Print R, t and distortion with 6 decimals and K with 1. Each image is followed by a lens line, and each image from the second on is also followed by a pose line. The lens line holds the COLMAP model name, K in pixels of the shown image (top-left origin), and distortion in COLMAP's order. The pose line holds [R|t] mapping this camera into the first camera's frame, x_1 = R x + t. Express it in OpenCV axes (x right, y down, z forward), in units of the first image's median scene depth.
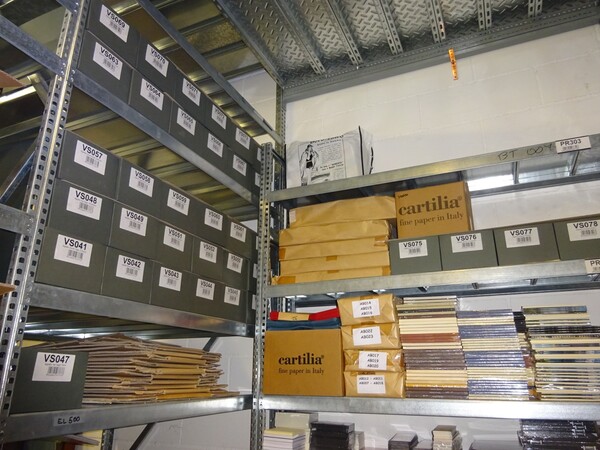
lens RADIAL K [[442.3, 0, 300.7], [0, 442.3, 224.3], [0, 0, 1]] dist [0.000359, -0.003565]
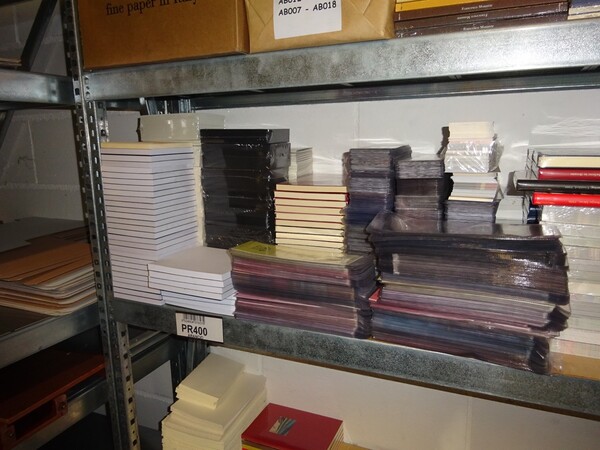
lens RADIAL K [[442.3, 0, 299.6], [0, 442.3, 224.9], [0, 0, 1]] dist [0.000359, -0.003565]
pose [[0.999832, -0.017922, 0.003896, 0.134027], [0.013666, 0.869676, 0.493433, 0.301497], [-0.012231, -0.493297, 0.869775, 0.512295]]
